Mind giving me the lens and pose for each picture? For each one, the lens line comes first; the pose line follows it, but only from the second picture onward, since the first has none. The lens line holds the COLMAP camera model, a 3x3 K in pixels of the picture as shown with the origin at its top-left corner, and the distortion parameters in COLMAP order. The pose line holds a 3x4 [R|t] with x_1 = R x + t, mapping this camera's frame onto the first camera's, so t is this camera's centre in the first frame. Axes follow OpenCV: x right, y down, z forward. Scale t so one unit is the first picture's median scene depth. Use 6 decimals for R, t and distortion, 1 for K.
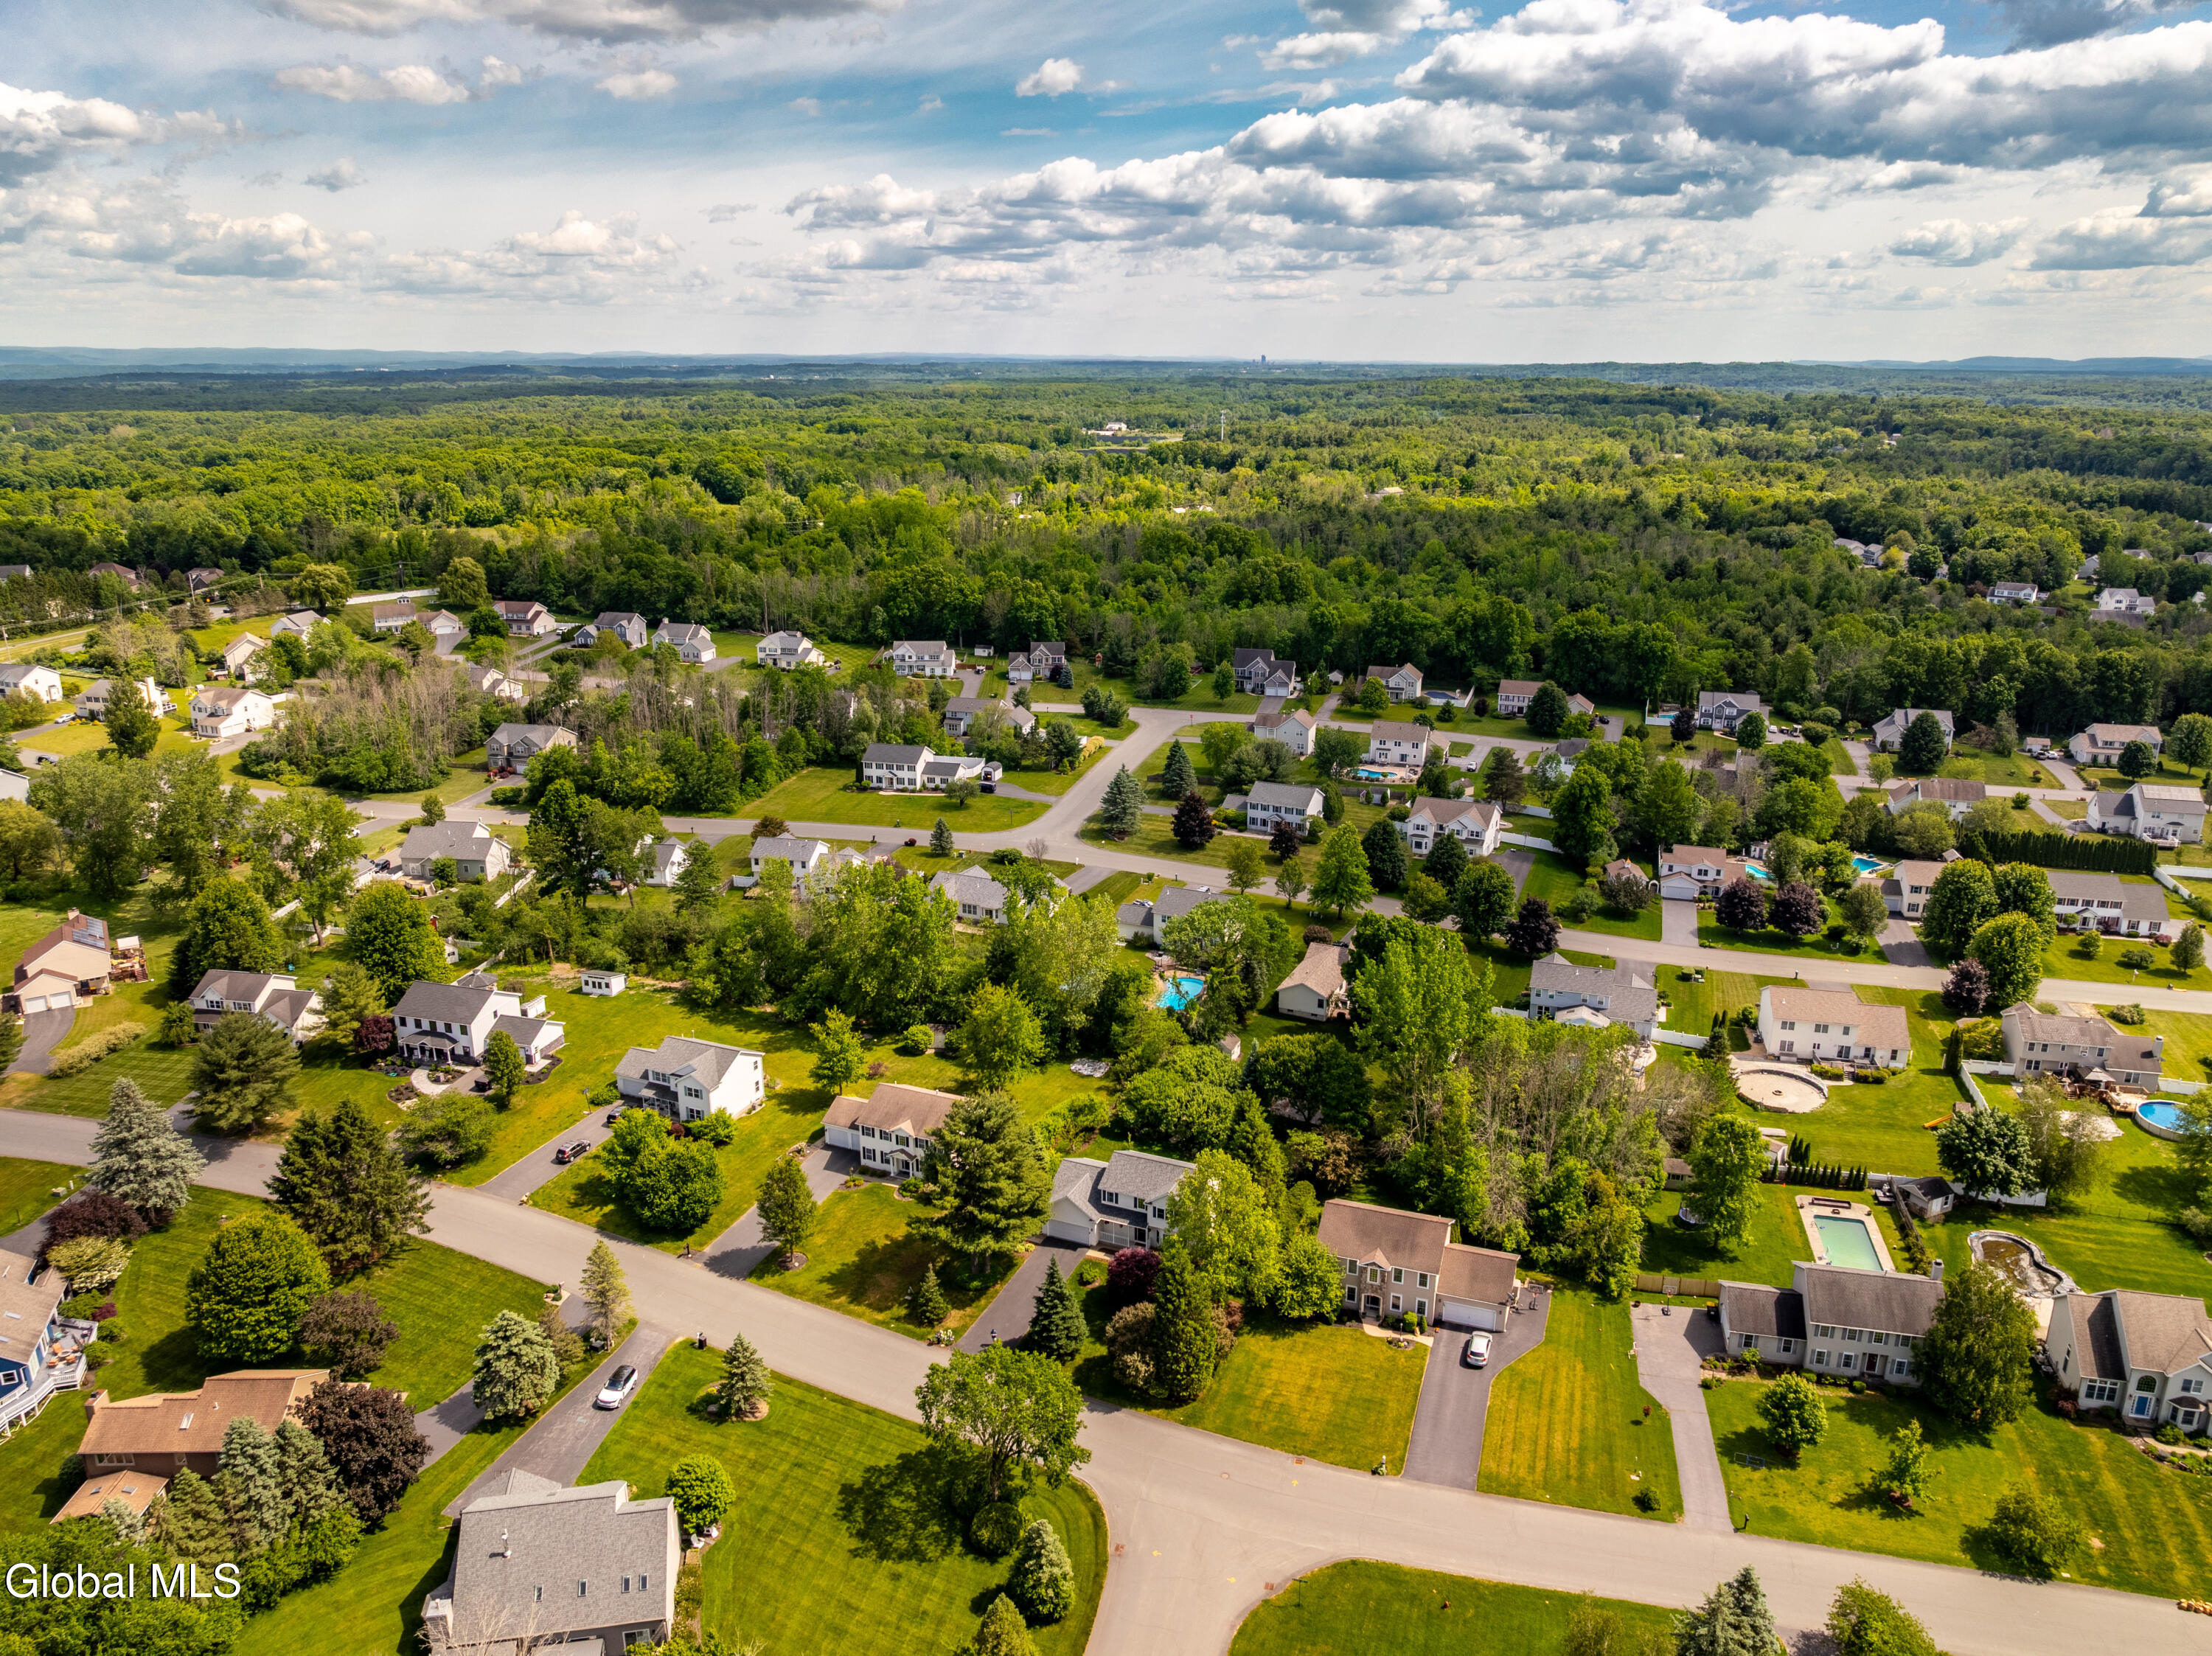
lens RADIAL K [[1577.9, 0, 1106.0], [0, 1577.9, 828.0], [0, 0, 1]] dist [-0.009780, -0.067019]
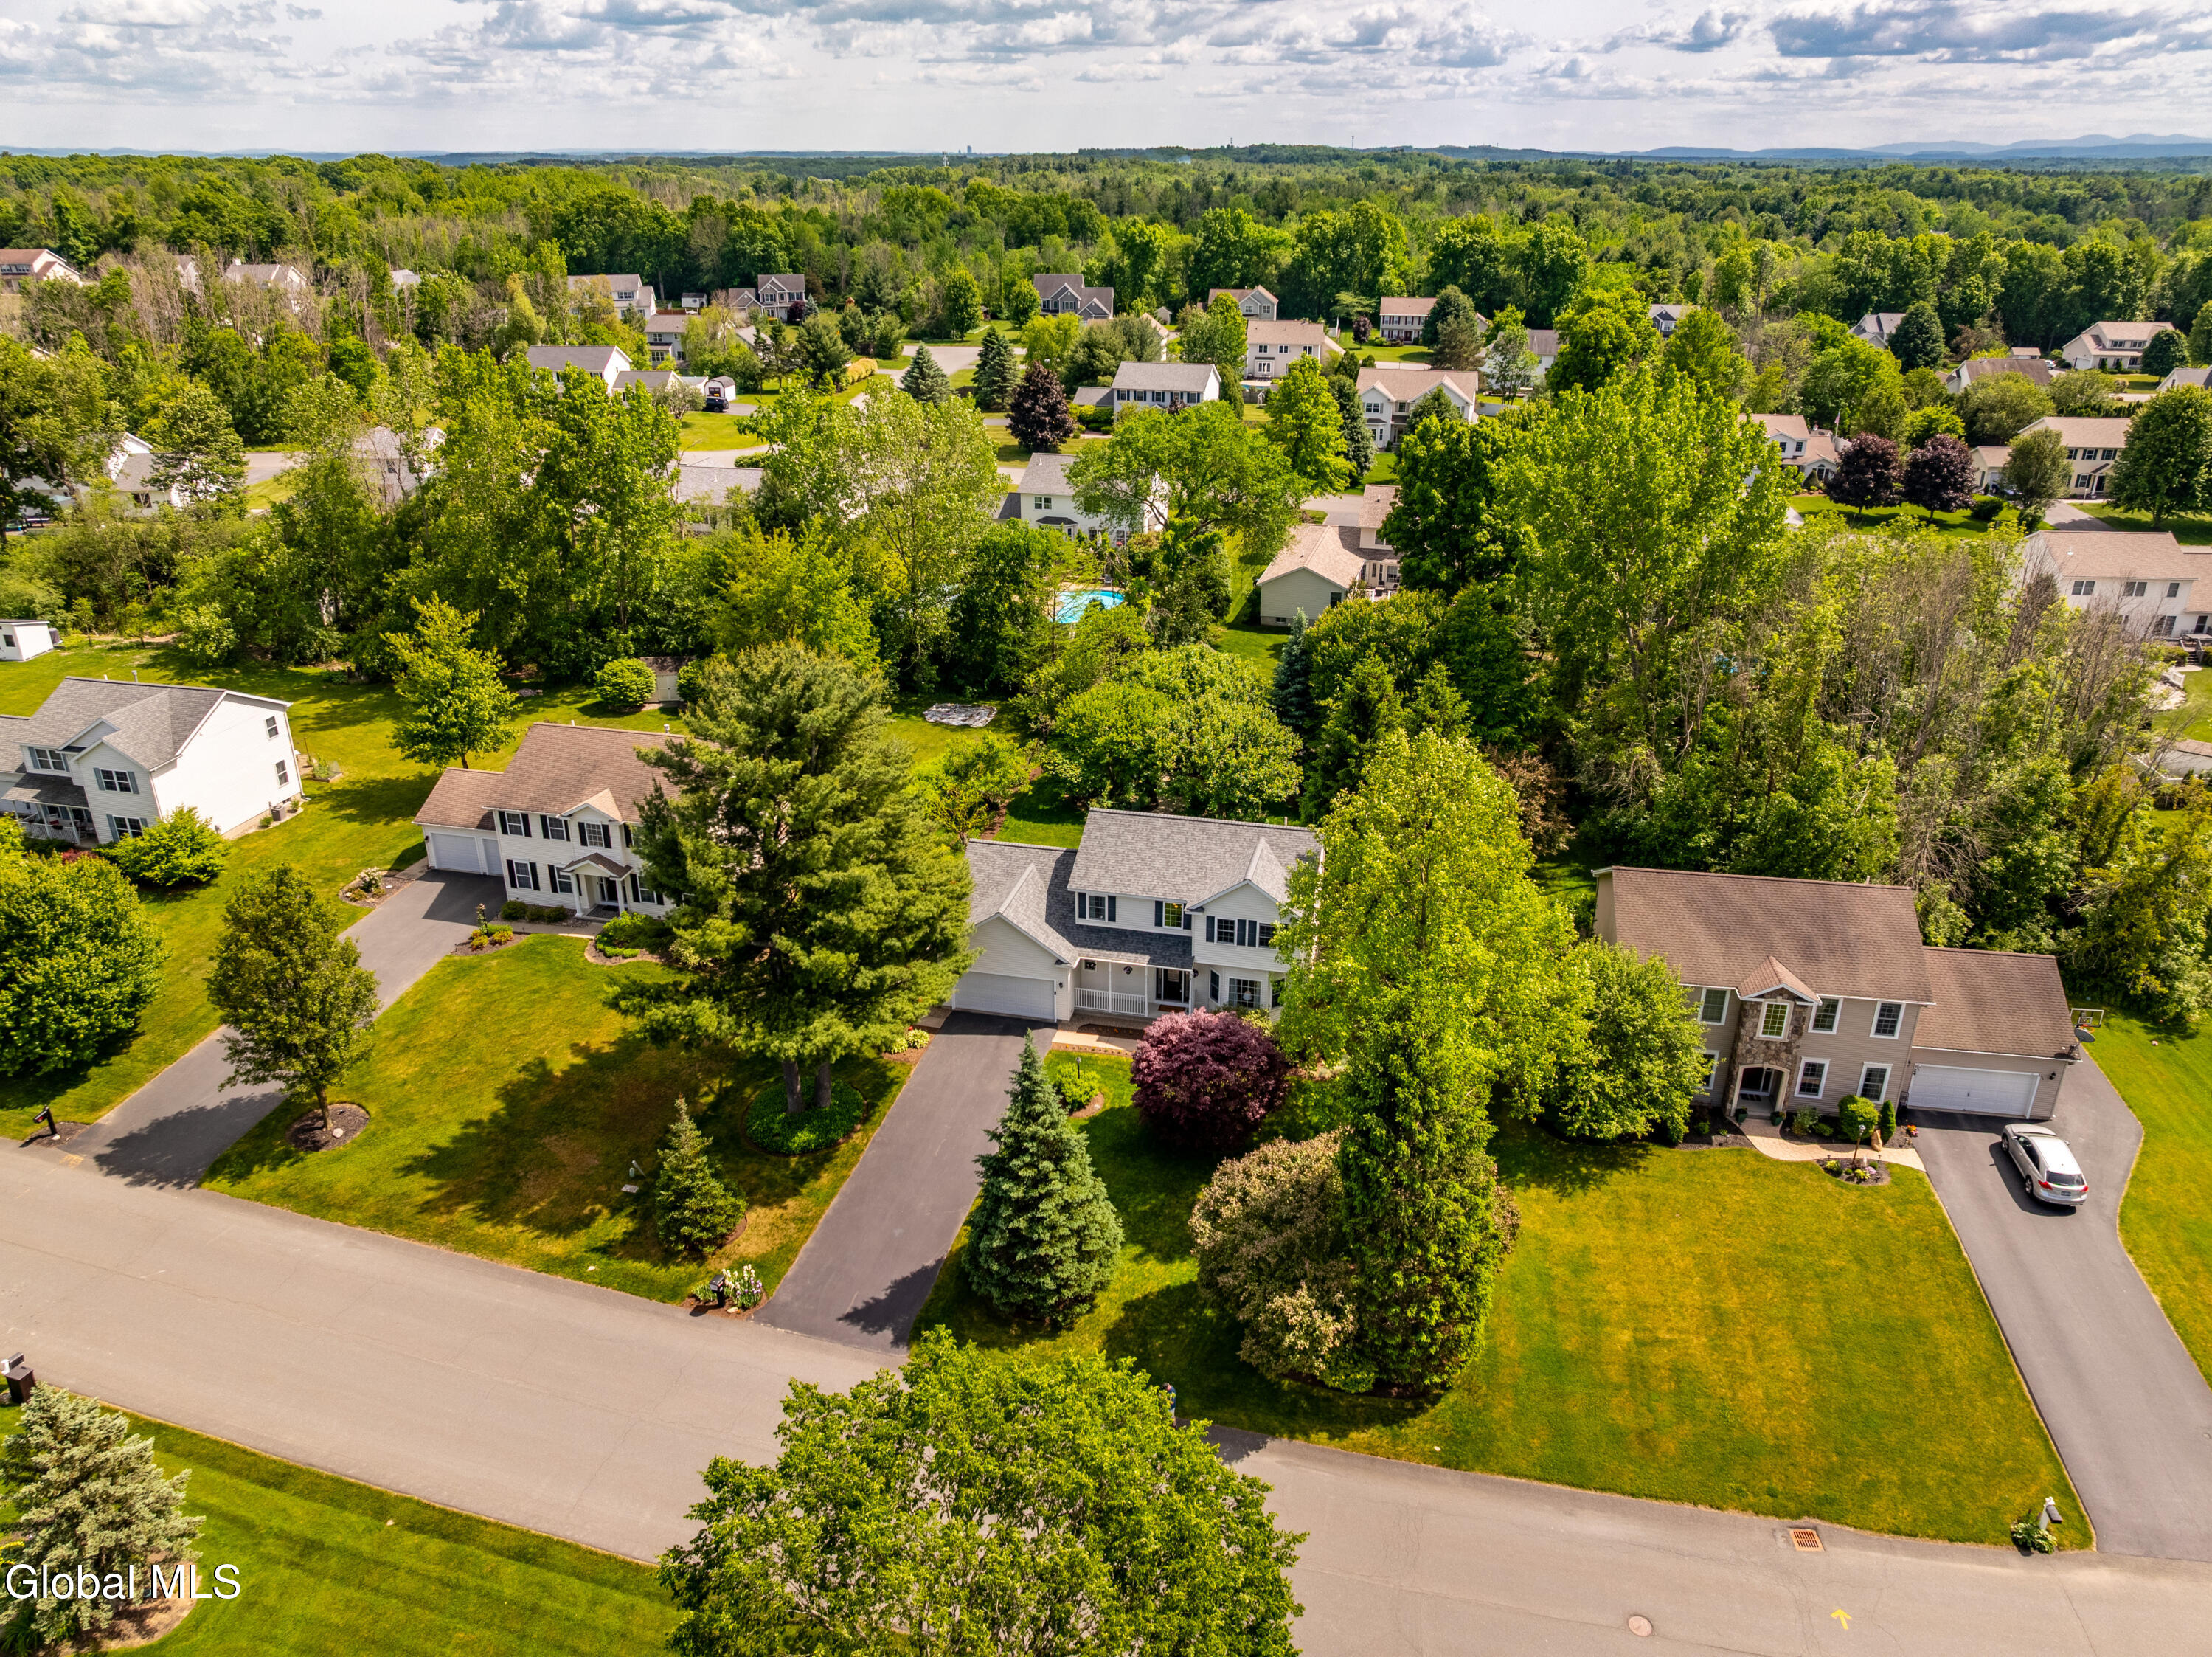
lens RADIAL K [[1561.0, 0, 1106.0], [0, 1561.0, 828.5], [0, 0, 1]] dist [-0.001048, -0.058343]
pose [[0.984104, -0.071179, 0.162705, -0.064225], [0.052242, 0.991657, 0.117841, 0.165436], [-0.169736, -0.107468, 0.979612, 0.593873]]
